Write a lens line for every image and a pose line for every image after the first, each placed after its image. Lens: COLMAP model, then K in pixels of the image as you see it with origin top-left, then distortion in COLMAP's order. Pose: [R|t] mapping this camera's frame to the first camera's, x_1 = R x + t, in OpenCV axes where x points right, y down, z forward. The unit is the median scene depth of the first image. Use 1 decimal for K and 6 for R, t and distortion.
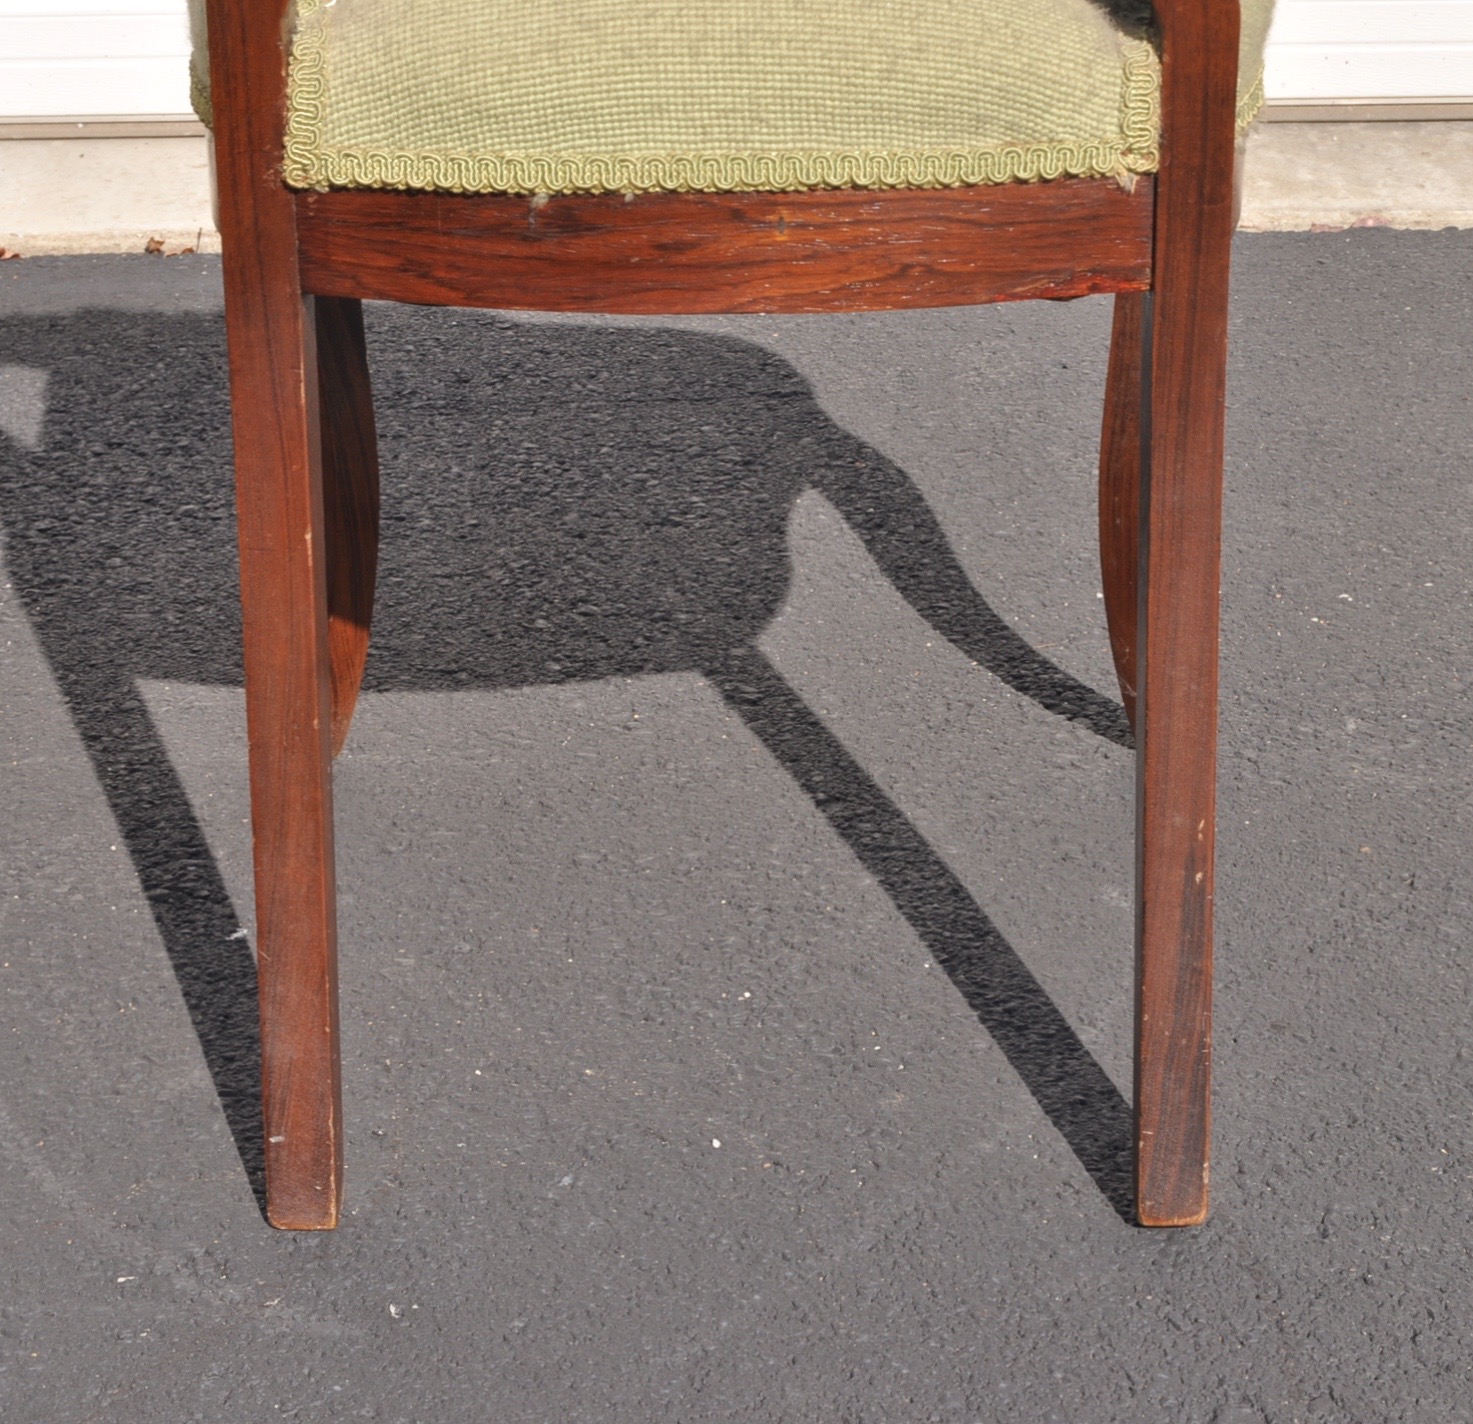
lens RADIAL K [[3824.4, 0, 873.8], [0, 3824.4, 707.2], [0, 0, 1]] dist [-0.018121, 0.070277]
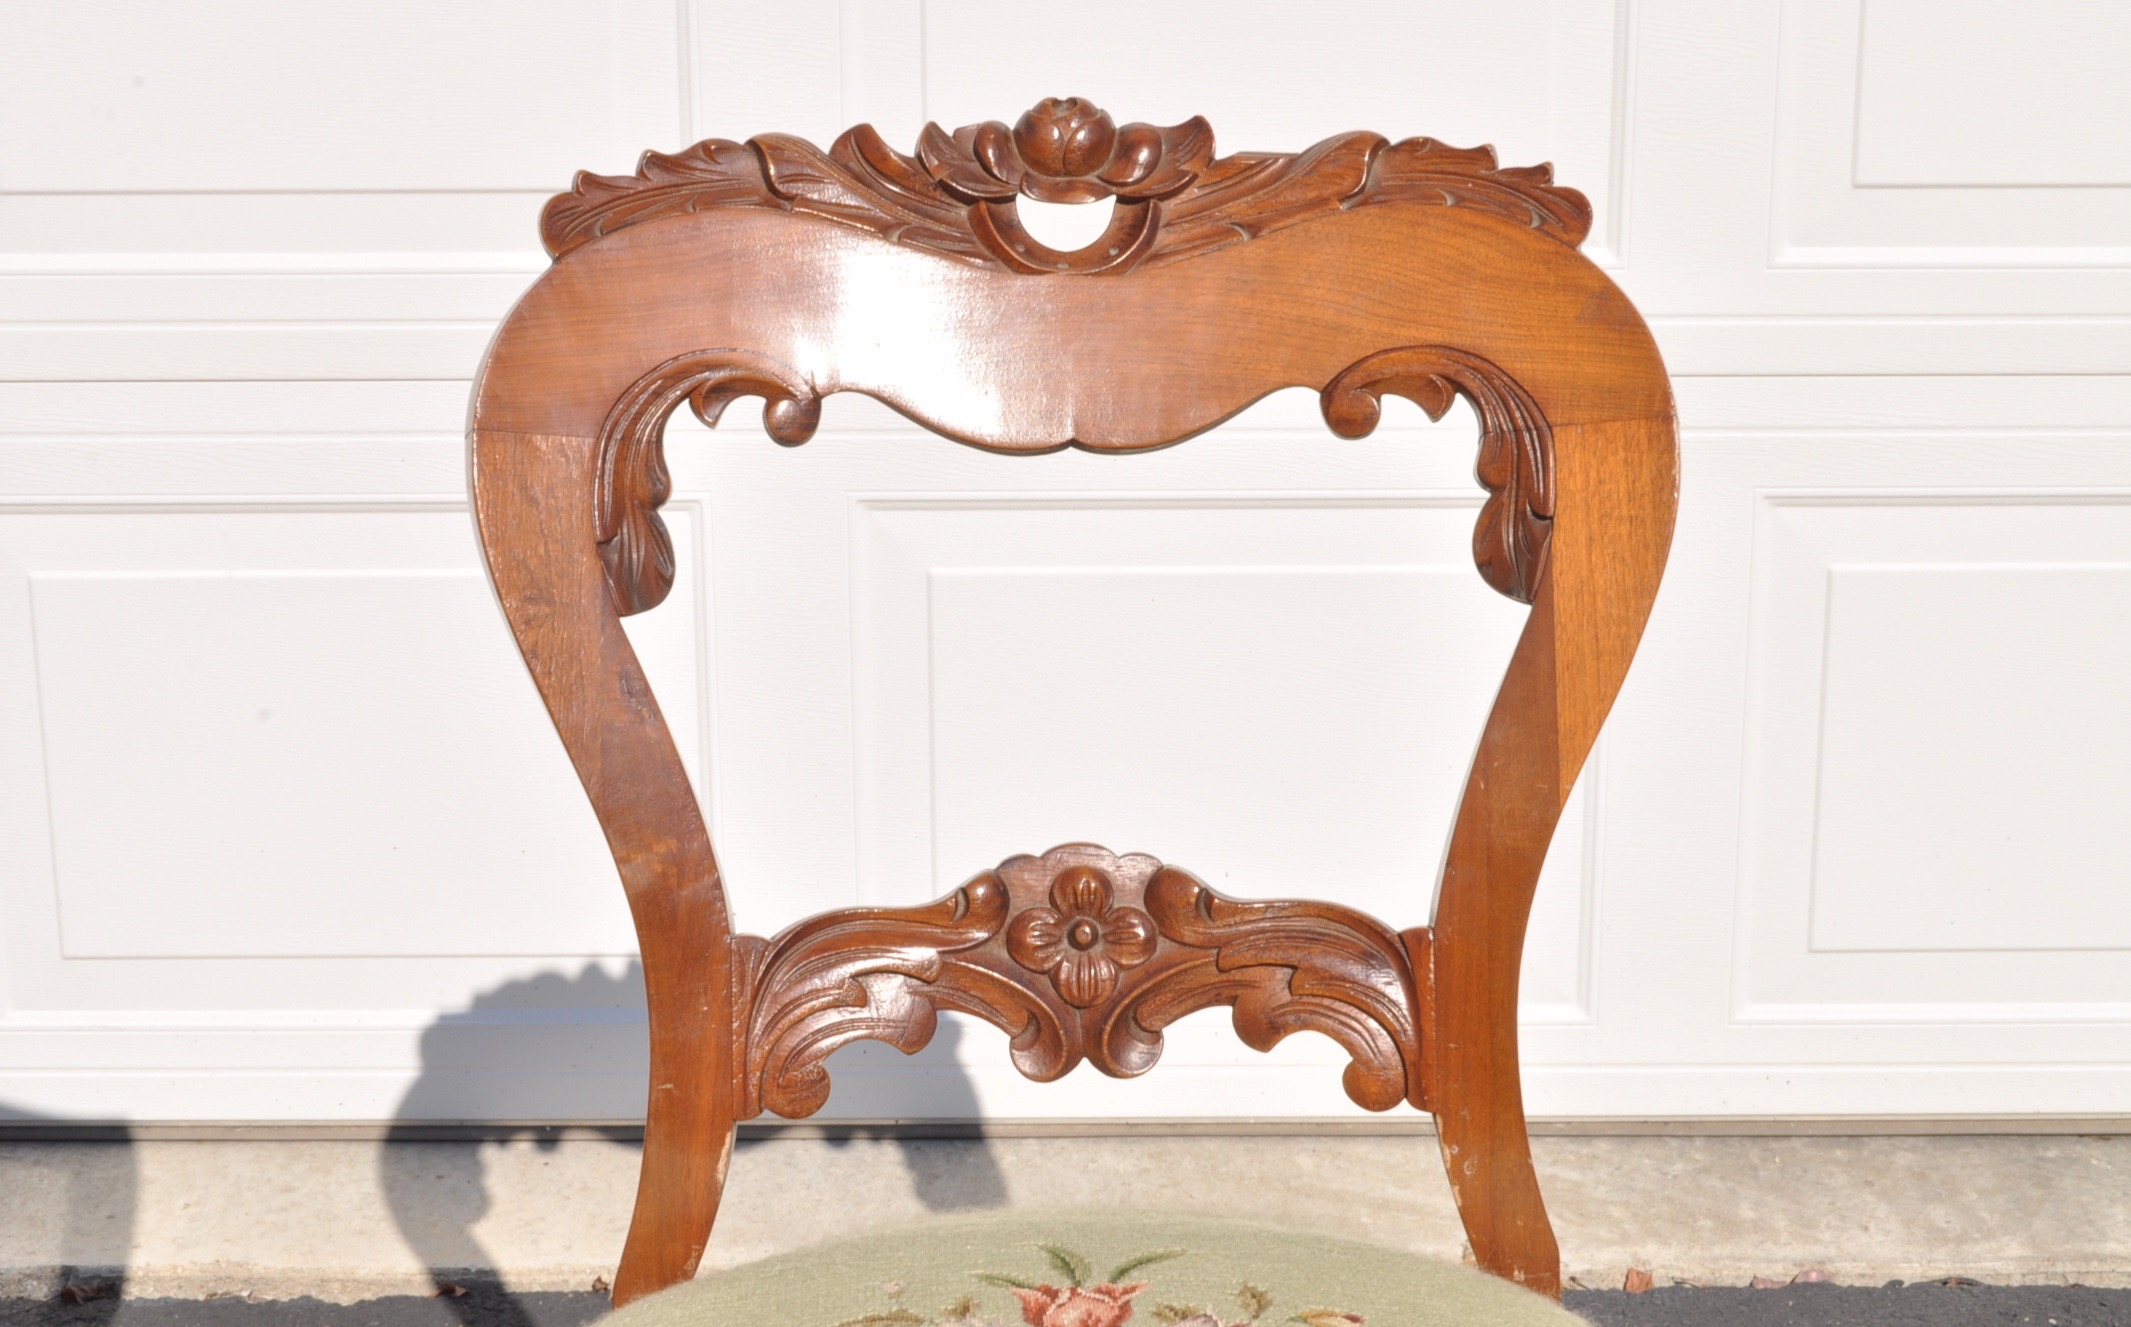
lens RADIAL K [[3306.4, 0, 1069.9], [0, 3306.4, 626.6], [0, 0, 1]] dist [-0.006887, -0.030468]
pose [[0.995530, 0.008883, -0.094030, 0.022961], [-0.024600, 0.985593, -0.167336, -0.195575], [0.091189, 0.168901, 0.981406, 0.153117]]
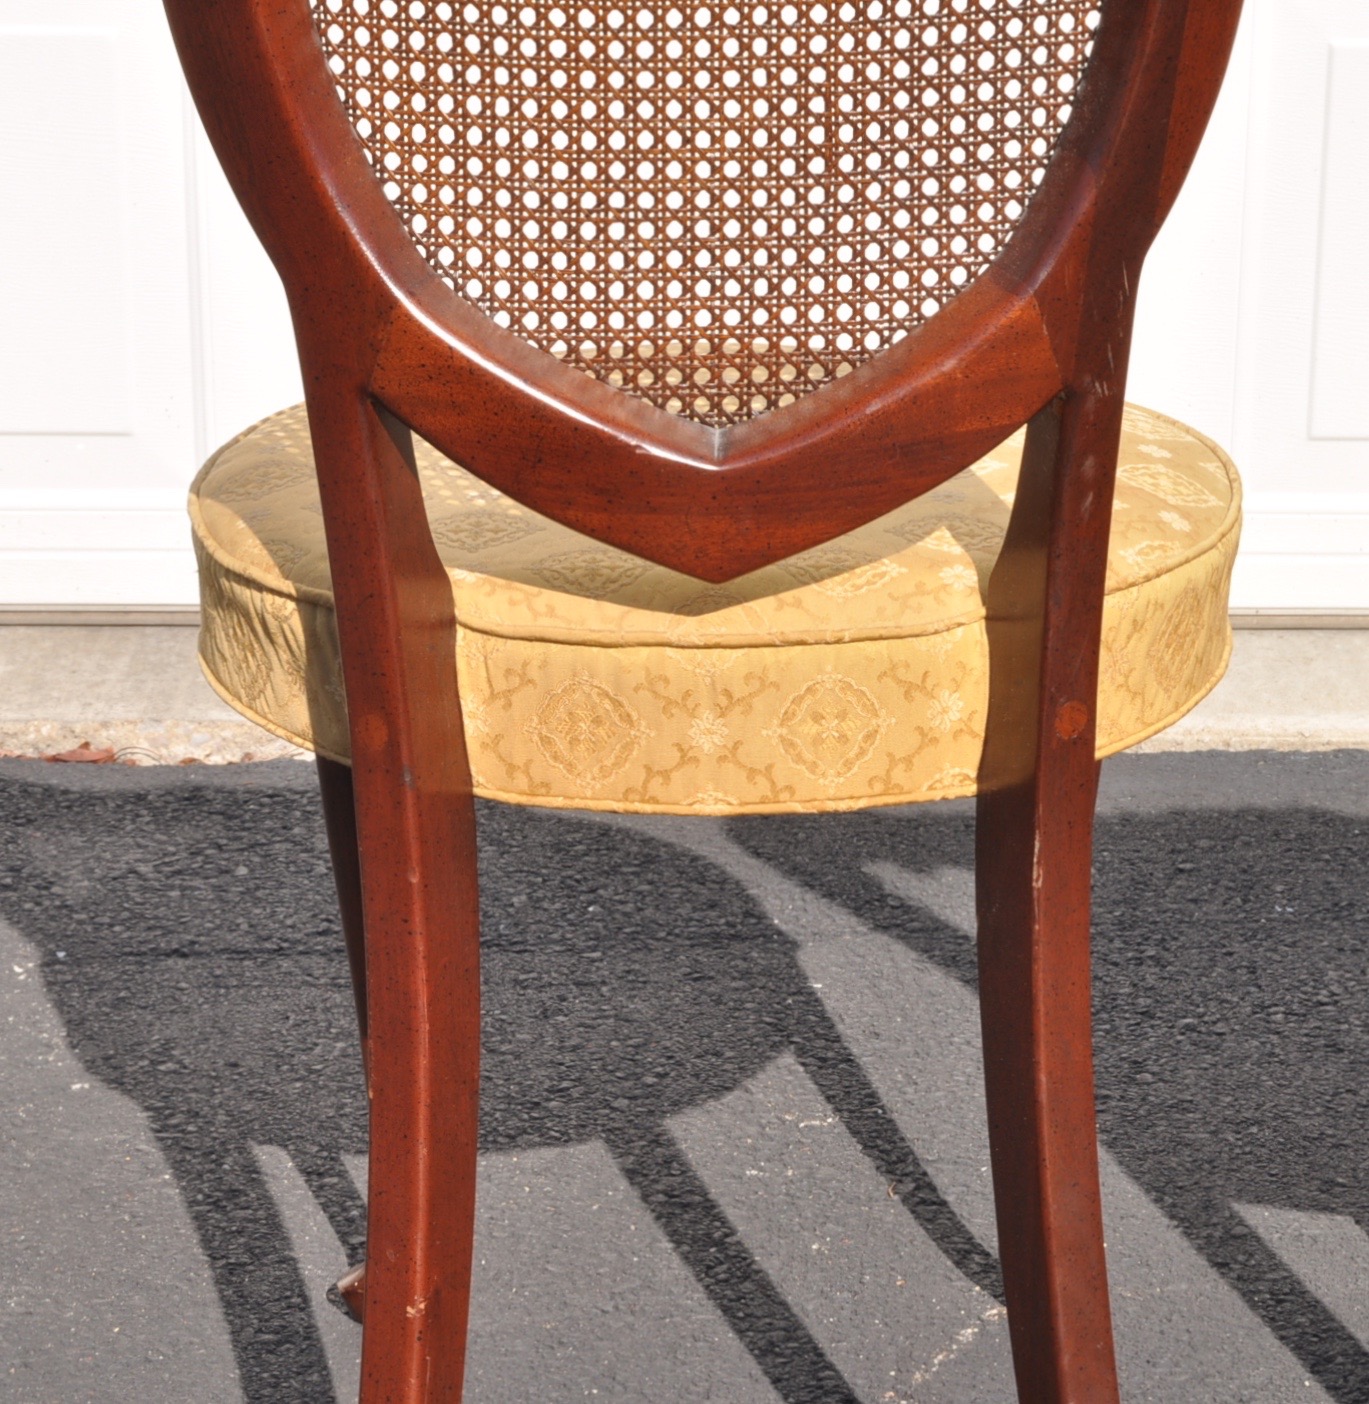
lens RADIAL K [[3903.3, 0, 851.1], [0, 3903.3, 704.7], [0, 0, 1]] dist [-0.024589, 0.141754]
pose [[0.998903, 0.020513, -0.042085, -0.249170], [-0.024607, 0.994763, -0.099203, -0.033566], [0.039829, 0.100130, 0.994177, -0.060623]]
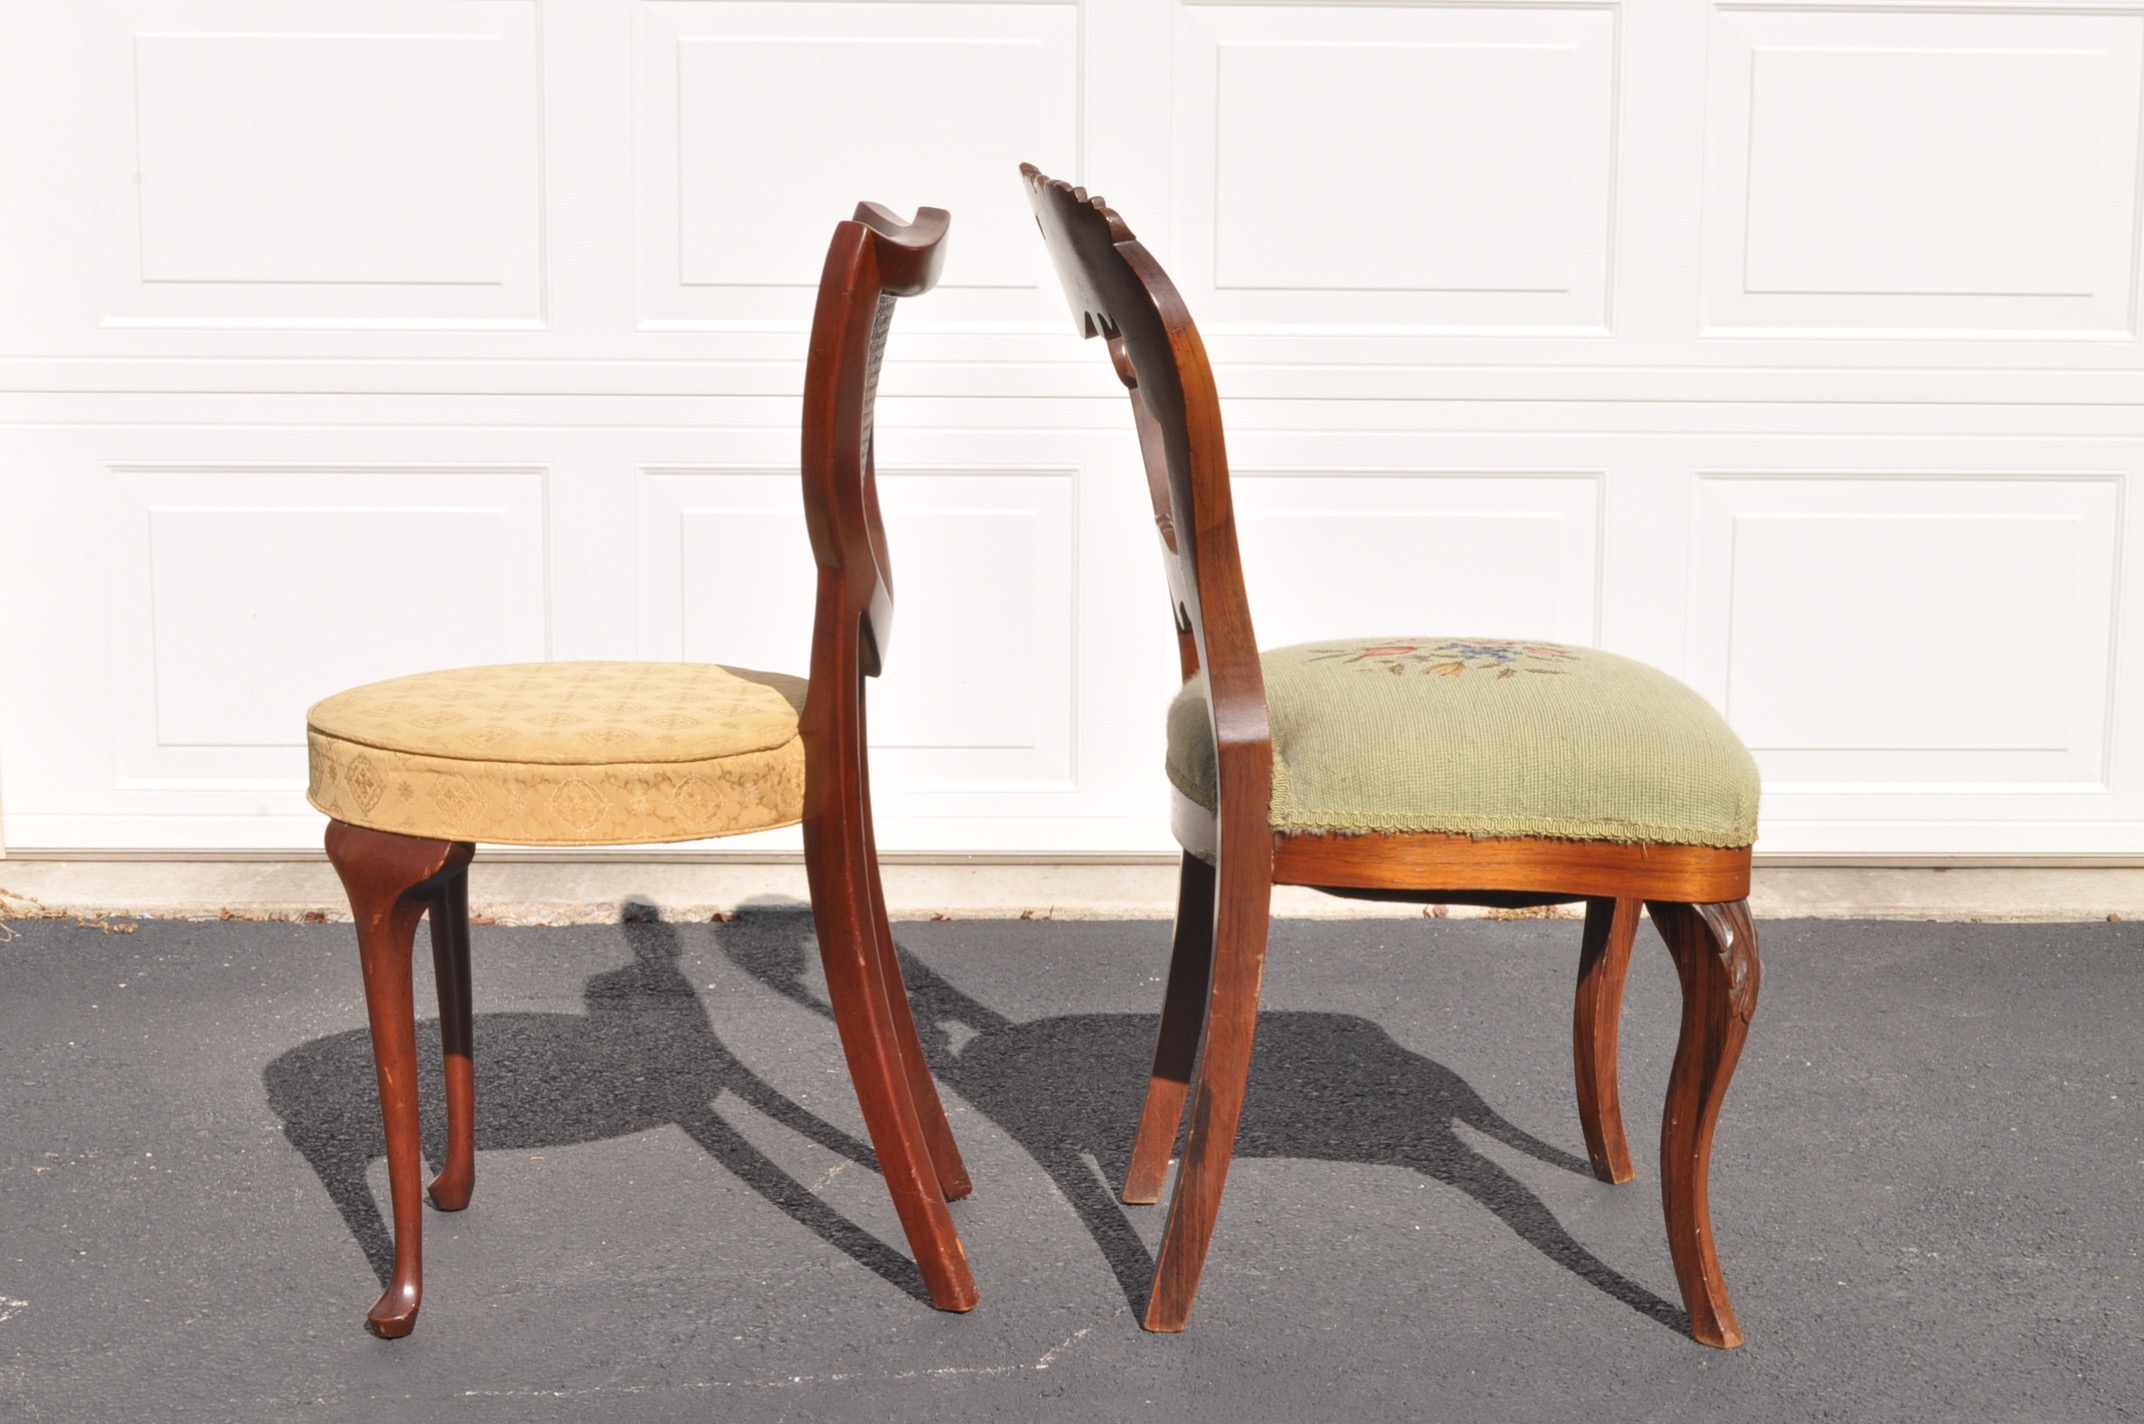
lens RADIAL K [[3495.3, 0, 1072.0], [0, 3495.3, 712.0], [0, 0, 1]] dist [-0.013448, 0.016065]
pose [[0.997732, 0.007318, -0.066920, -0.080334], [-0.024249, 0.966413, -0.255846, 0.259563], [0.062800, 0.256889, 0.964398, -0.739472]]
